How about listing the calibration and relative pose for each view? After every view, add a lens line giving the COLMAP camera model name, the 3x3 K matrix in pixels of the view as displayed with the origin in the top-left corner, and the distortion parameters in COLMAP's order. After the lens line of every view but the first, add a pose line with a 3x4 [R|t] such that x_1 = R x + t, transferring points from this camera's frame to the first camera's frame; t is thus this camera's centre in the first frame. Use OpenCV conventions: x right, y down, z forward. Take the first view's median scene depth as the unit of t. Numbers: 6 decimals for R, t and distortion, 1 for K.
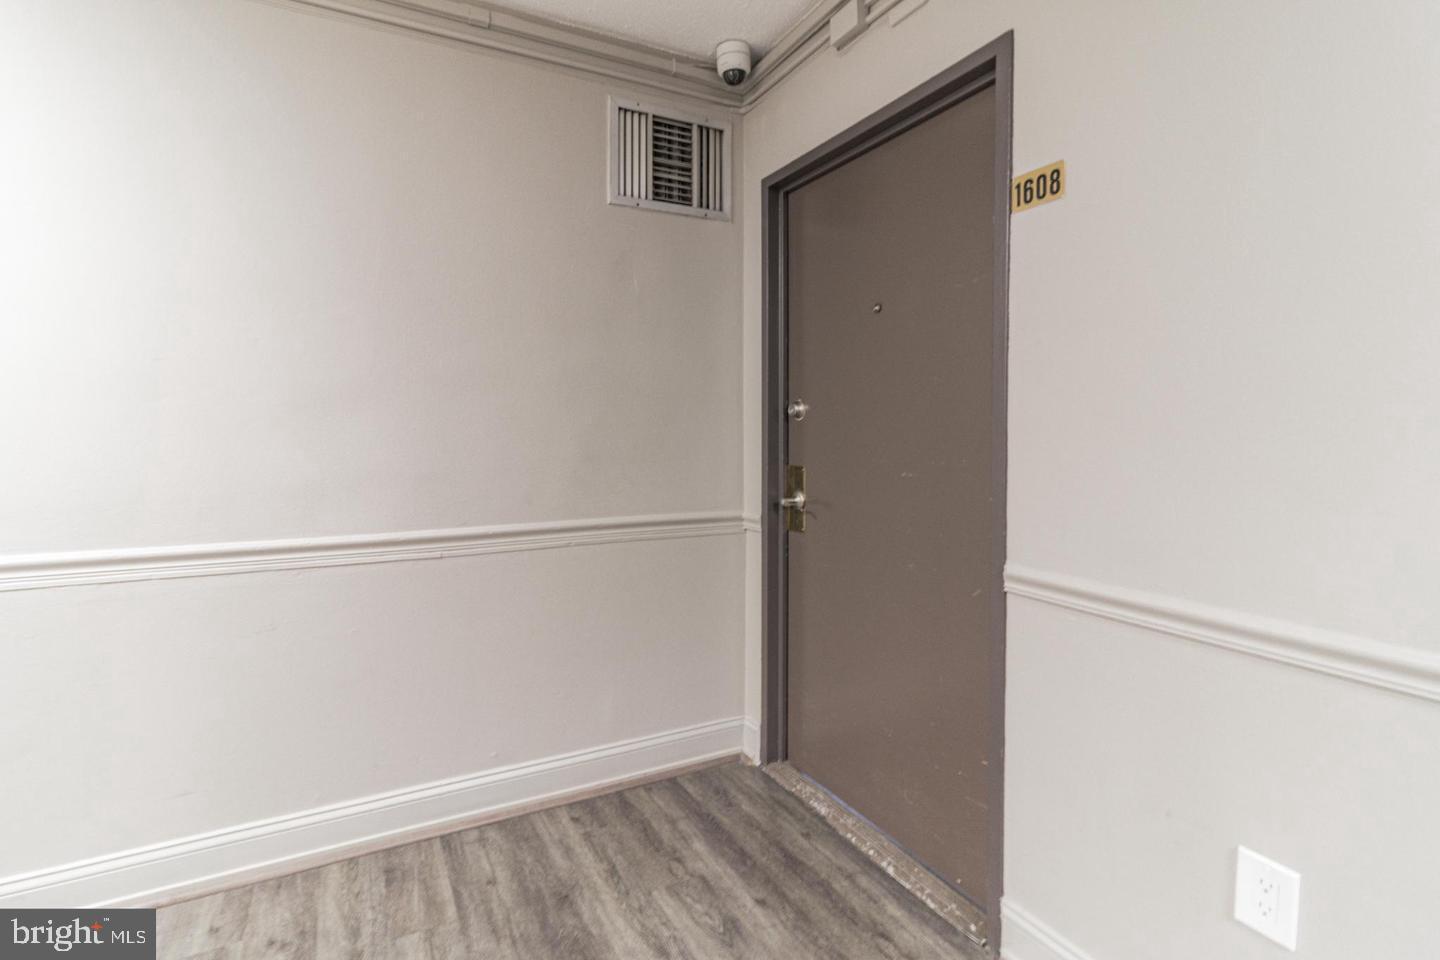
lens RADIAL K [[684.1, 0, 715.1], [0, 684.1, 437.7], [0, 0, 1]] dist [-0.000773, -0.000556]
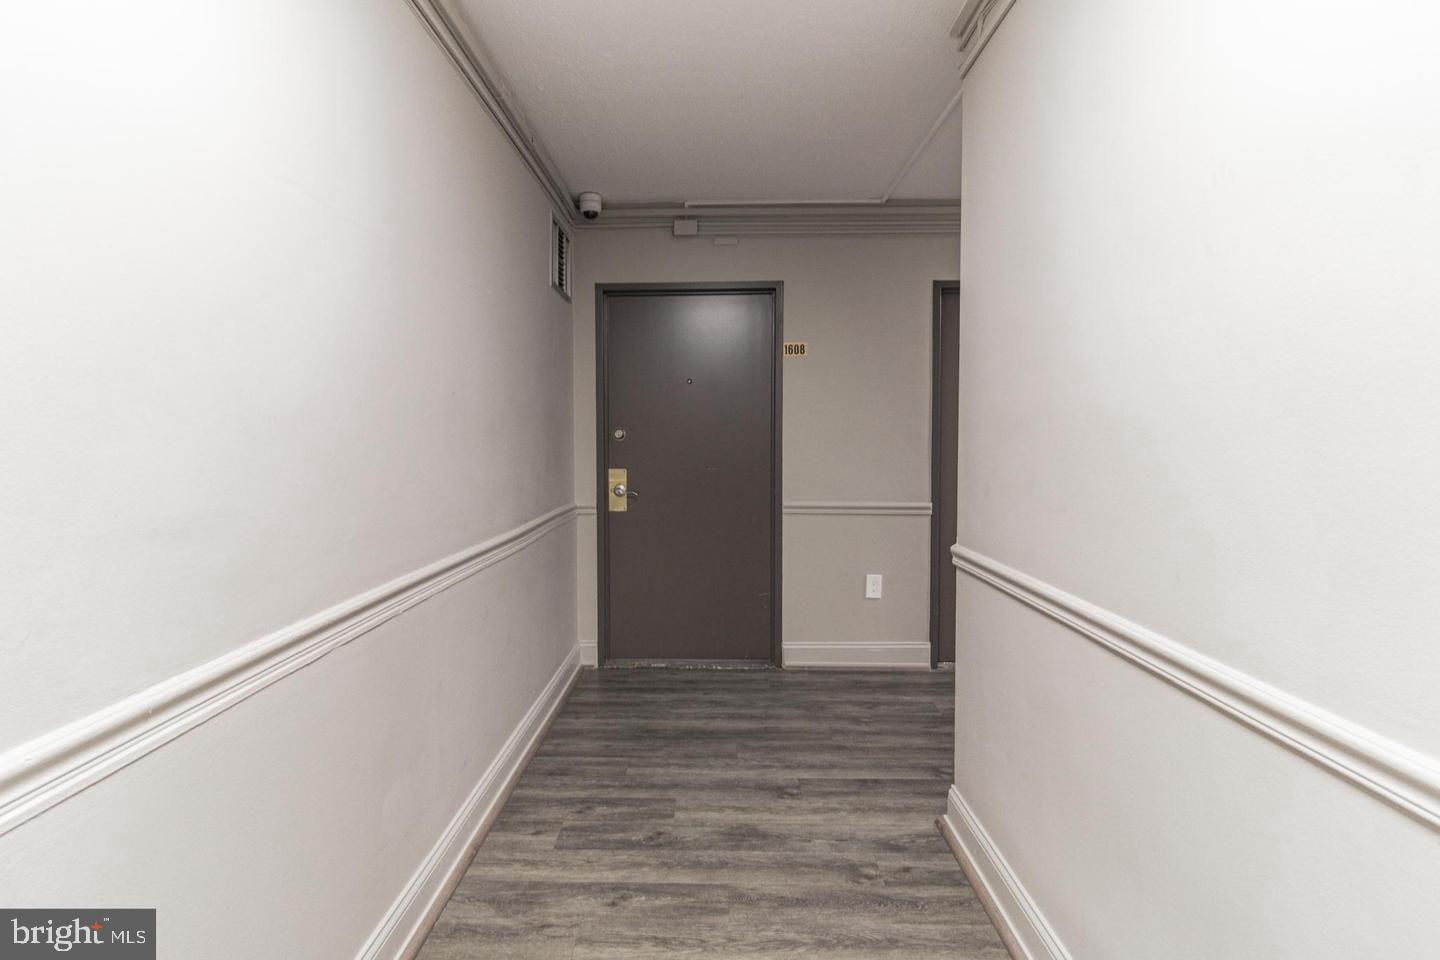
lens RADIAL K [[684.1, 0, 715.1], [0, 684.1, 437.7], [0, 0, 1]] dist [-0.000773, -0.000556]
pose [[0.476561, 0.000547, 0.879141, -1.551002], [0.014396, 0.999861, -0.008426, -0.020457], [-0.879023, 0.016672, 0.476487, 0.053222]]
